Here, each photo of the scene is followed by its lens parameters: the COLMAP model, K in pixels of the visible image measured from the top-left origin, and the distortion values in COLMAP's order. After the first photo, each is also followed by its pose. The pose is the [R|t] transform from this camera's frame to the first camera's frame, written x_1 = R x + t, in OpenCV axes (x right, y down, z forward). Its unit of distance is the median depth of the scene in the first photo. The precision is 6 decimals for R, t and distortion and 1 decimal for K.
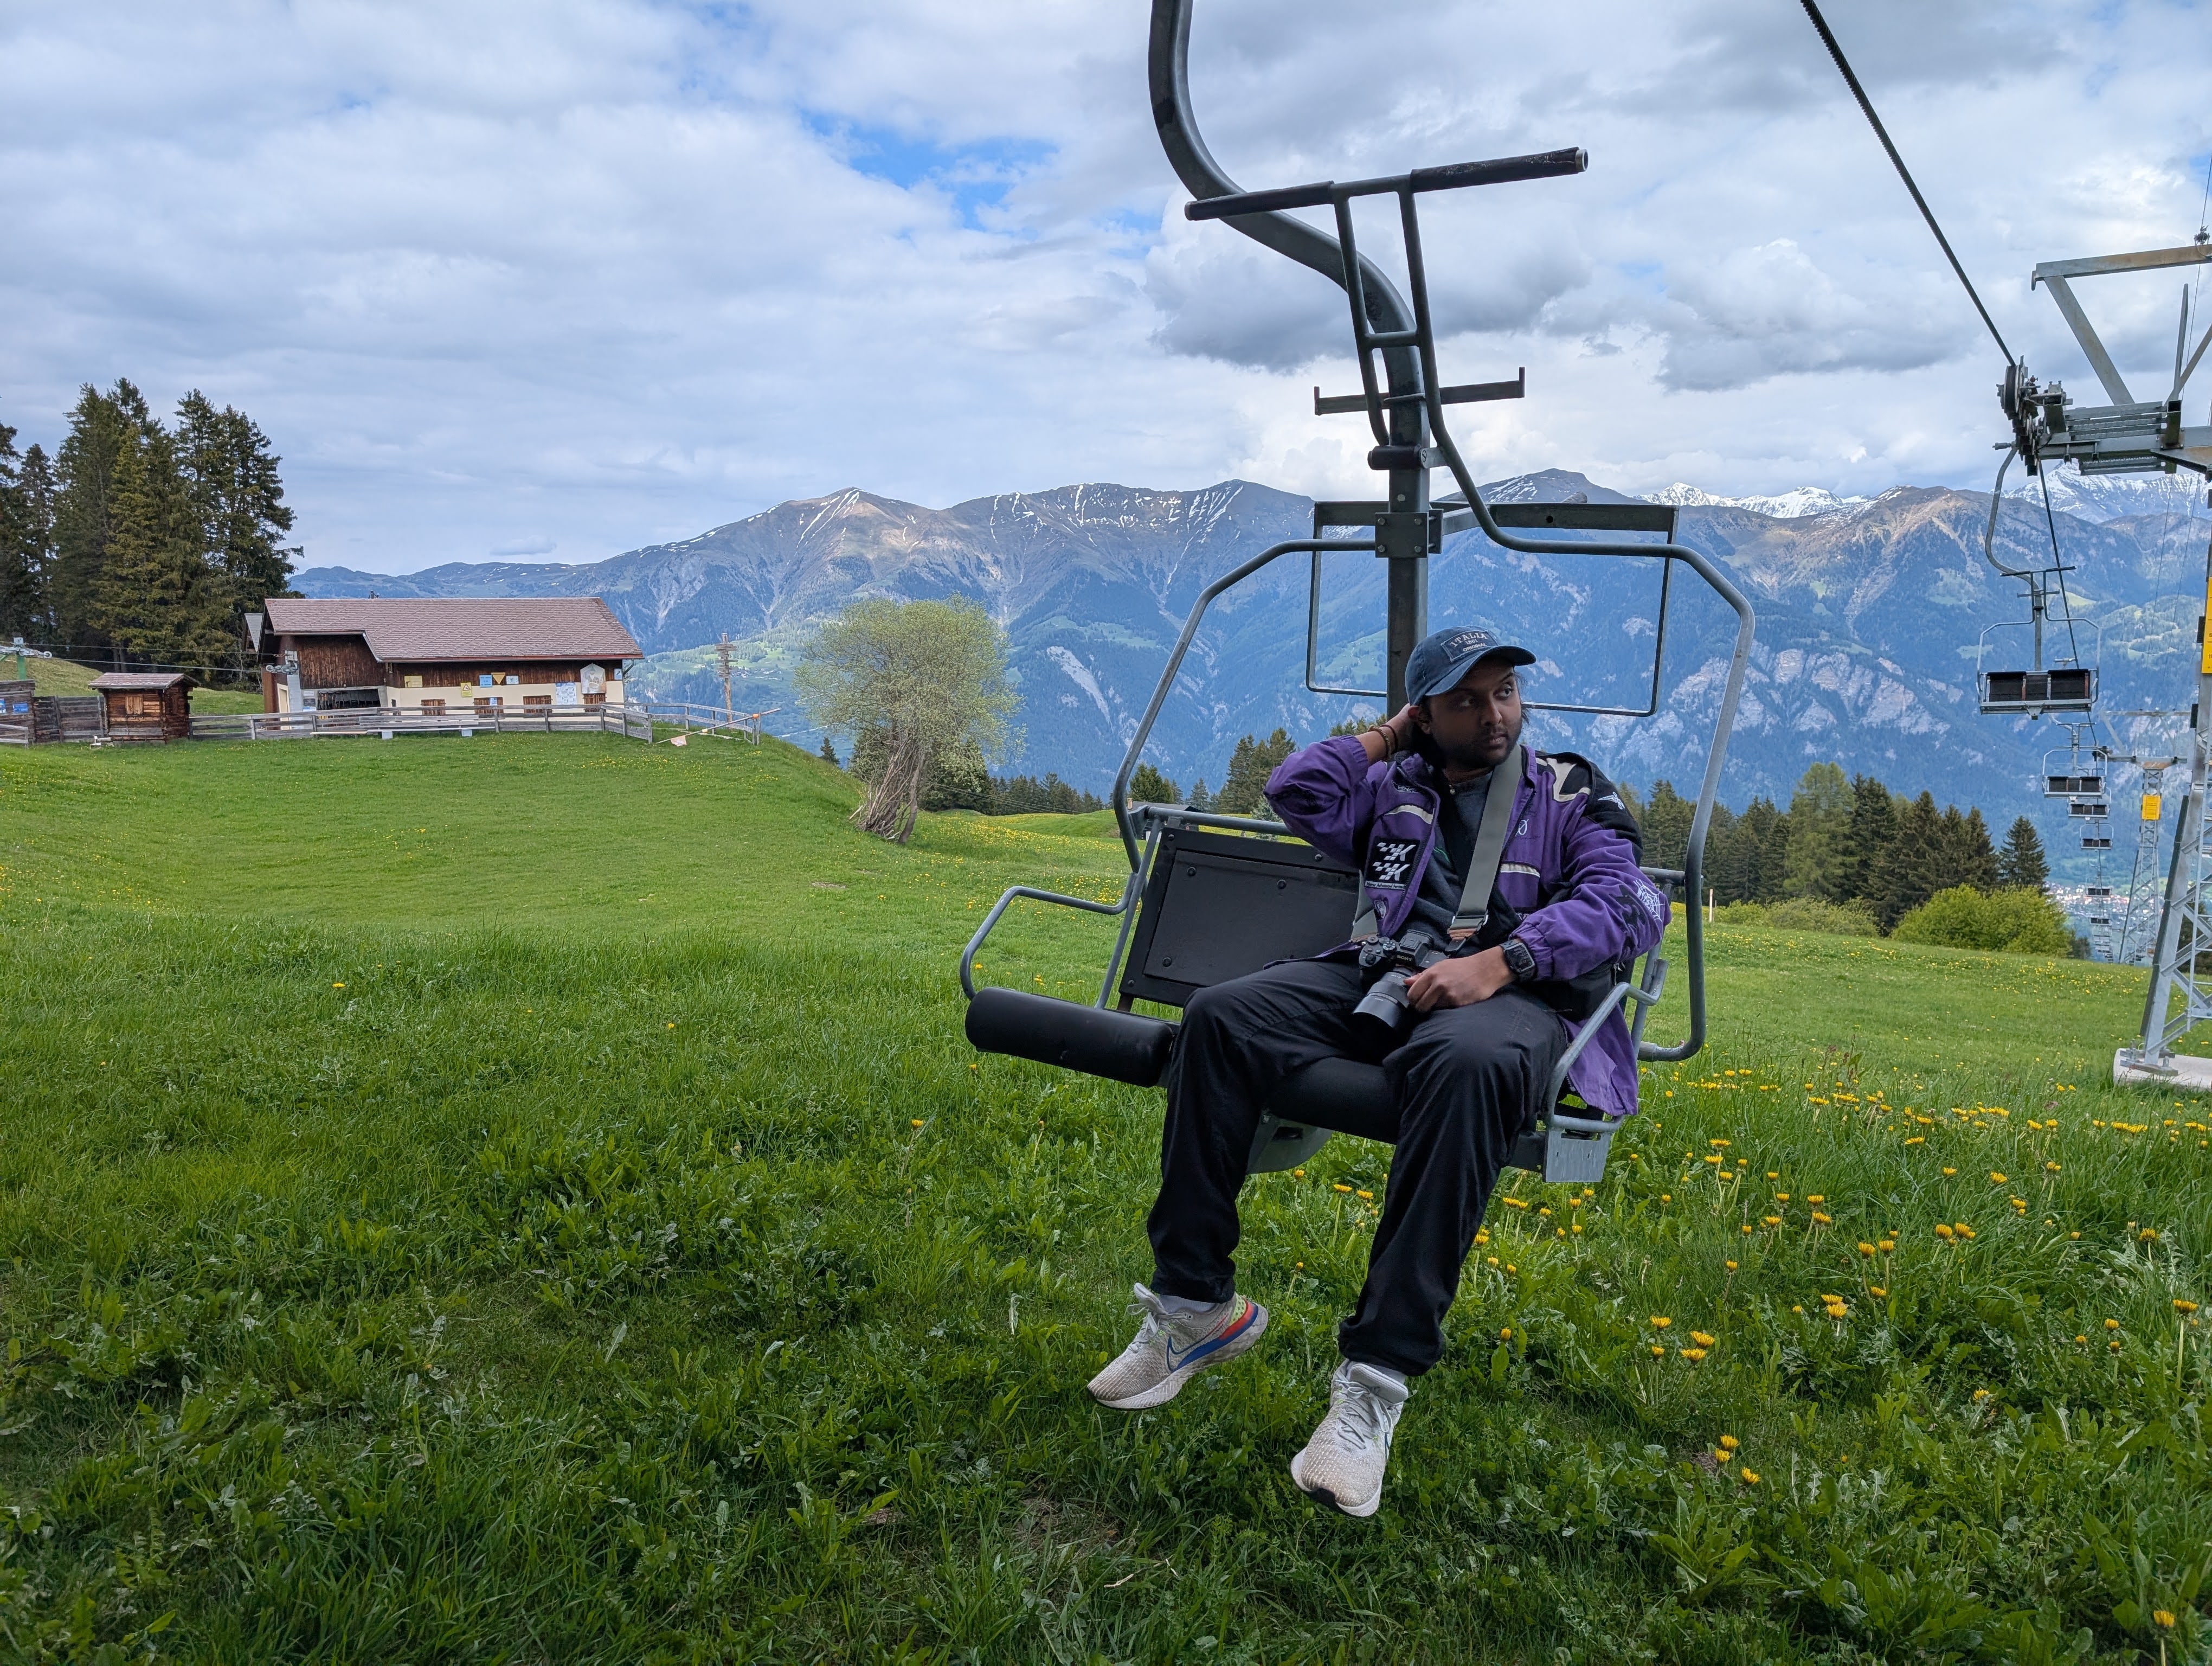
lens RADIAL K [[1594.3, 0, 1106.1], [0, 1594.3, 858.4], [0, 0, 1]] dist [0.036345, -0.031211]
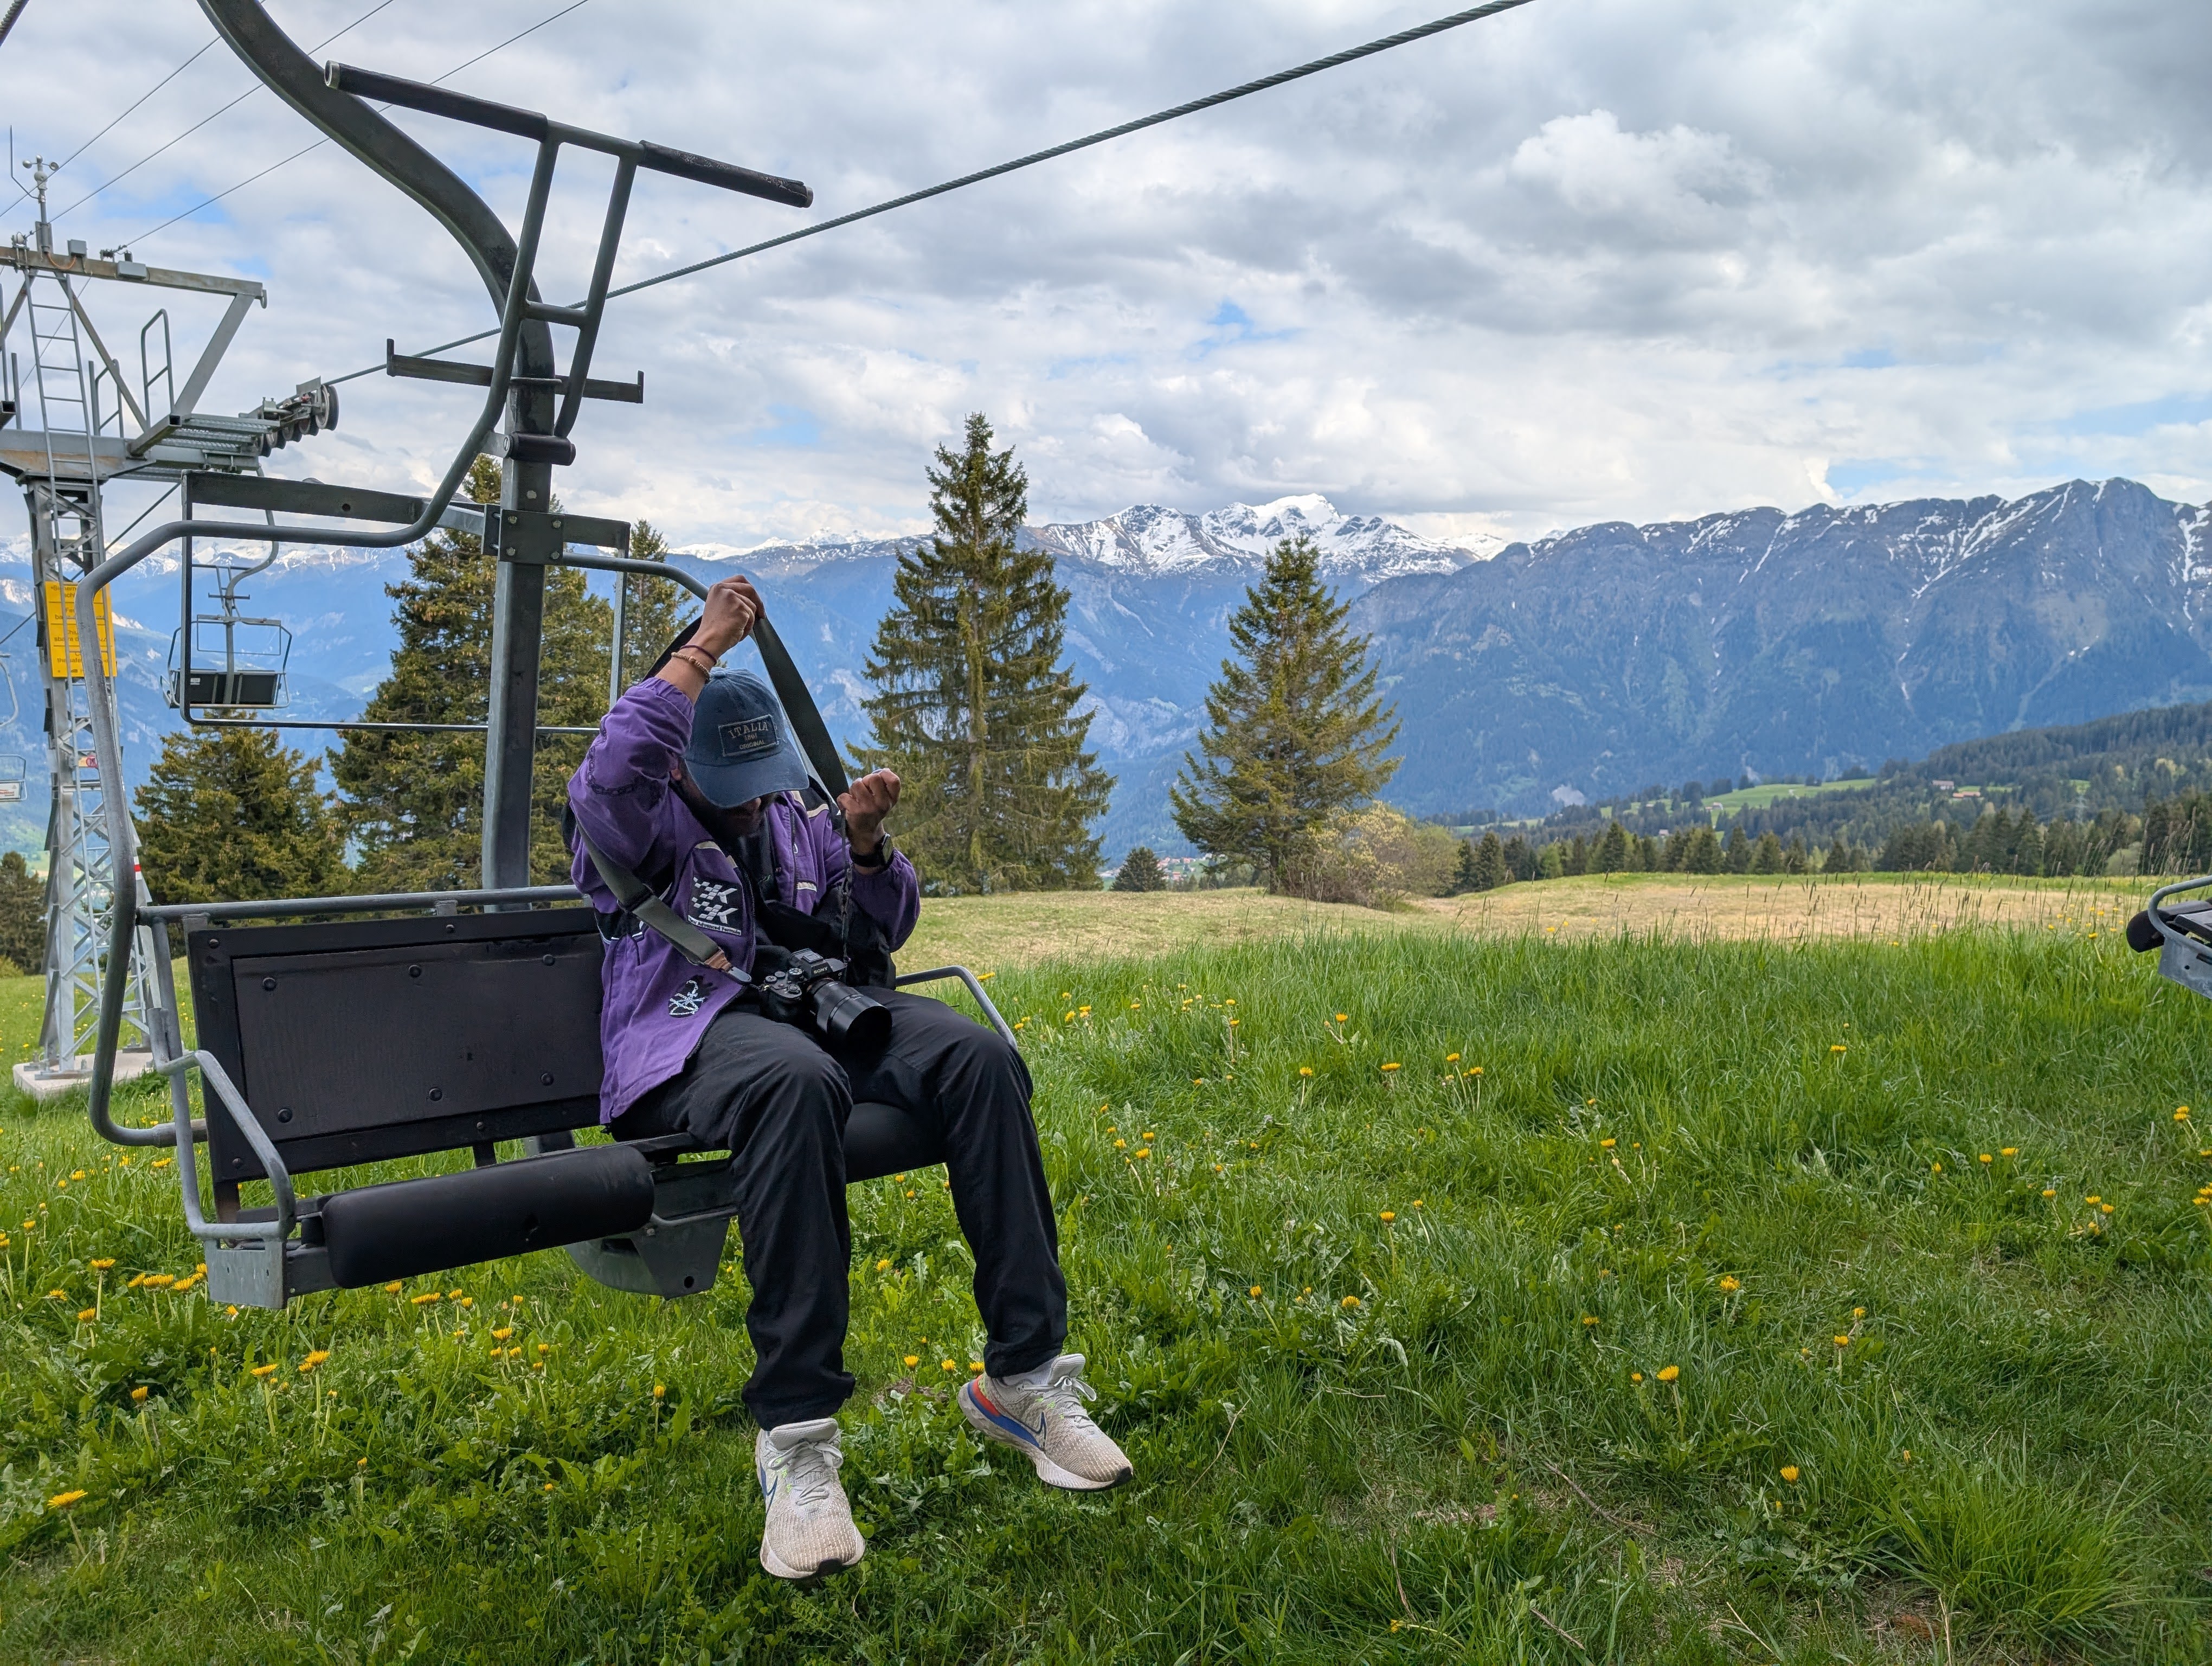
lens RADIAL K [[1618.7, 0, 1102.0], [0, 1618.7, 807.1], [0, 0, 1]] dist [0.070741, -0.067471]
pose [[0.275397, -0.088741, 0.957226, -0.111703], [0.121588, 0.990949, 0.056886, -0.013754], [-0.953611, 0.100721, 0.283694, 0.091170]]
